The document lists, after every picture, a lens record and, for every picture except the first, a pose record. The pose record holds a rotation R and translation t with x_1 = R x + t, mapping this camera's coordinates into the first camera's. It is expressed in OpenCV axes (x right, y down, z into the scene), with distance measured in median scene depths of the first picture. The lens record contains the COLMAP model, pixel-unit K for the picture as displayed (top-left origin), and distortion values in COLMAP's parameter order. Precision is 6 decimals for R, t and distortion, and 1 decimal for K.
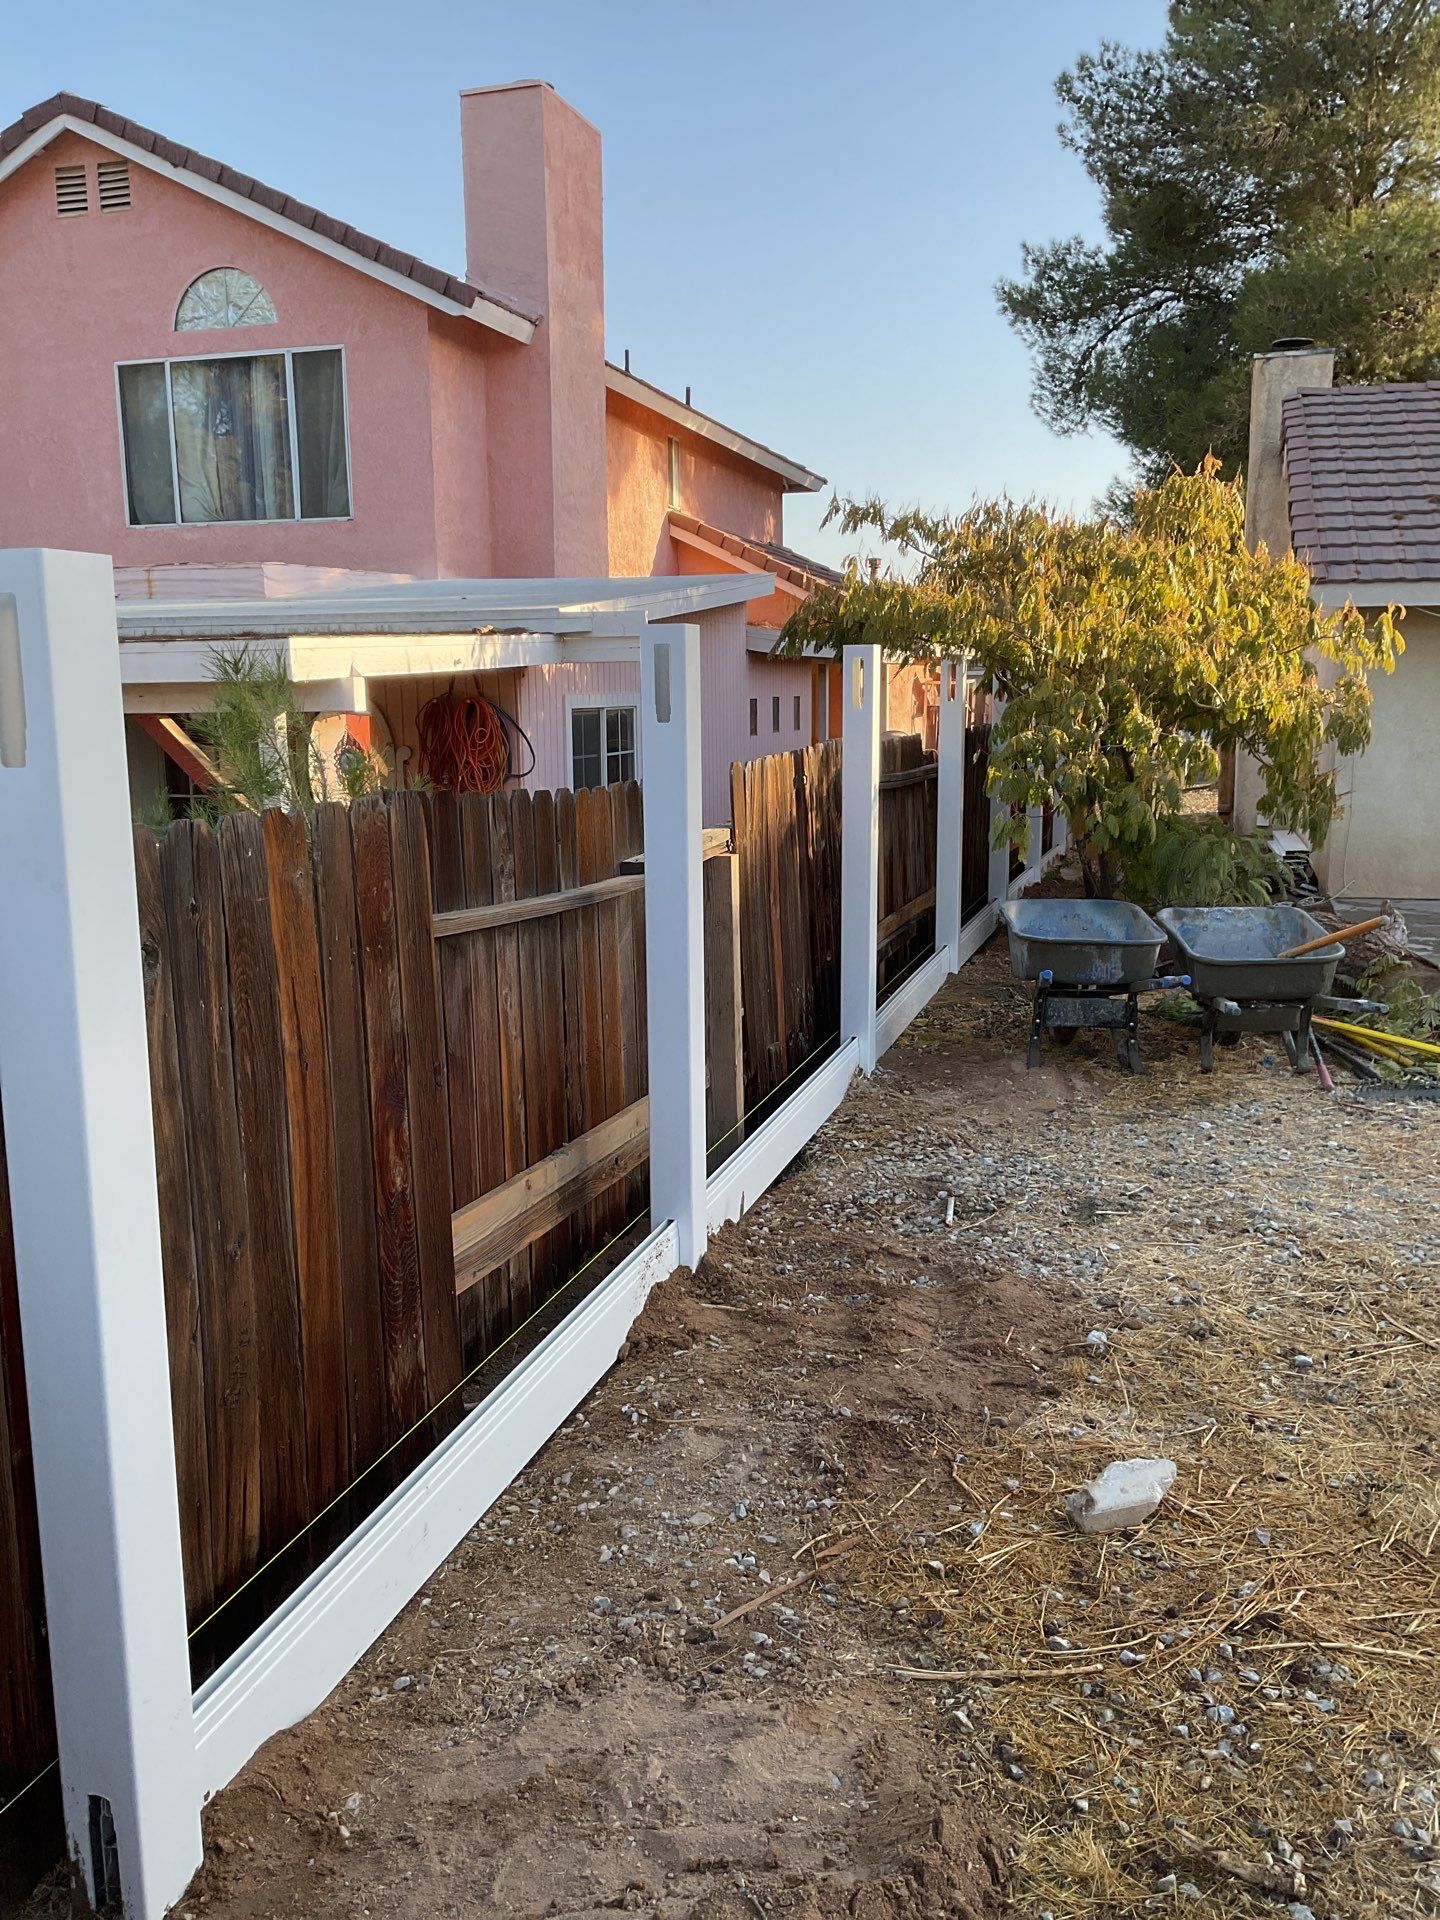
lens RADIAL K [[1637.3, 0, 720.0], [0, 1637.3, 960.0], [0, 0, 1]] dist [0.009757, -0.011384]
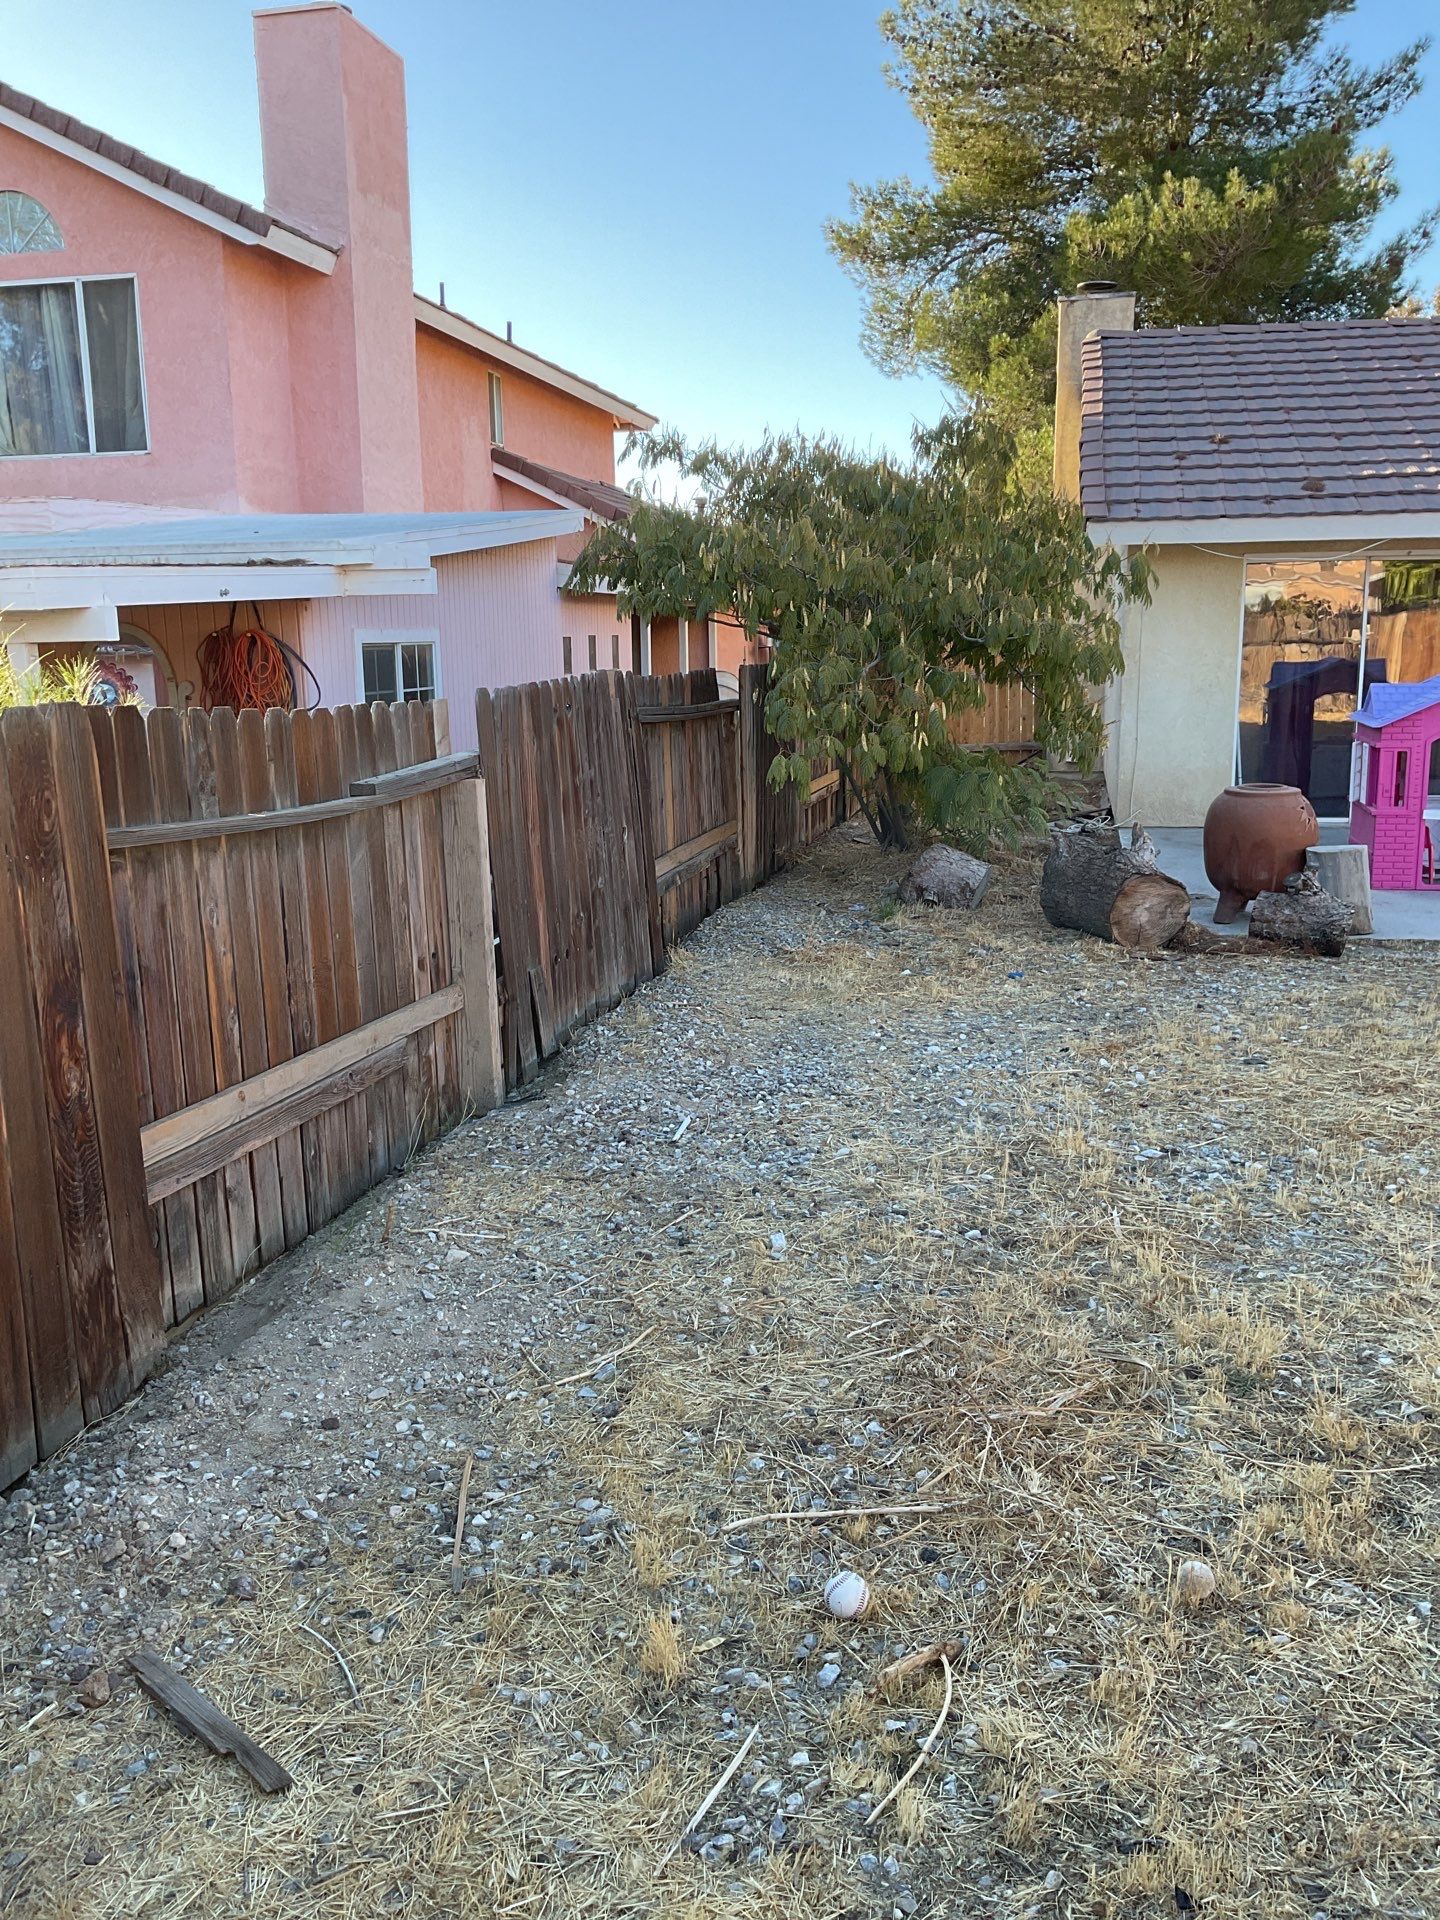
lens RADIAL K [[1642.3, 0, 720.0], [0, 1642.3, 960.0], [0, 0, 1]] dist [-0.002596, -0.004138]
pose [[0.996601, -0.017887, 0.080411, 0.030699], [0.015283, 0.999342, 0.032883, 0.006871], [-0.080946, -0.031542, 0.996219, -0.014080]]
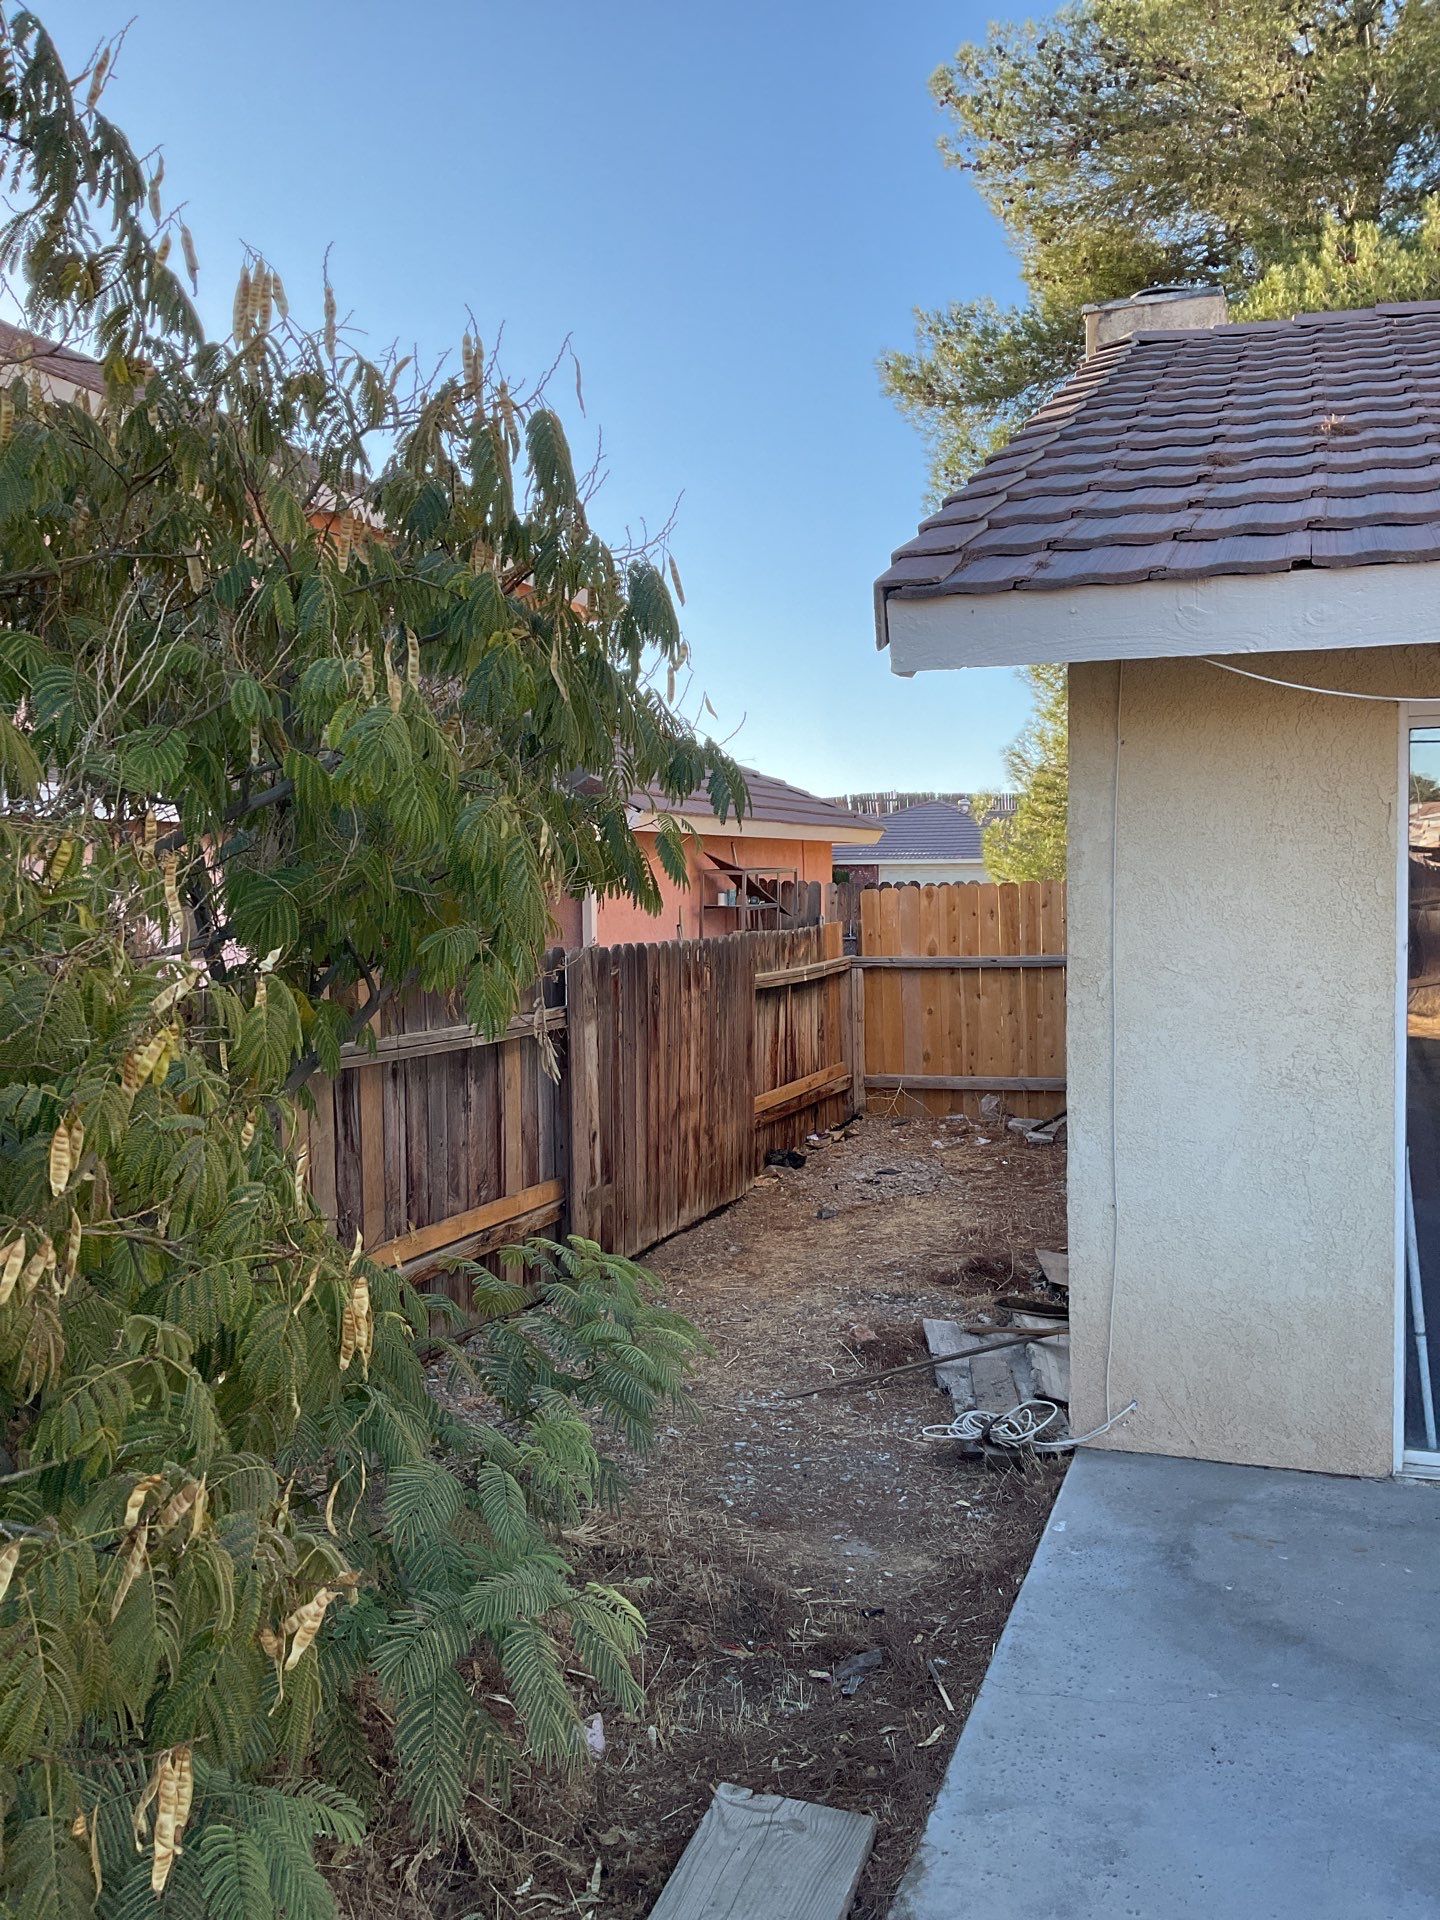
lens RADIAL K [[1637.3, 0, 720.0], [0, 1637.3, 960.0], [0, 0, 1]] dist [0.009757, -0.011384]
pose [[0.998169, 0.000277, -0.060479, 0.270677], [-0.007236, 0.993352, -0.114885, -0.091049], [0.060045, 0.115112, 0.991536, 0.526459]]
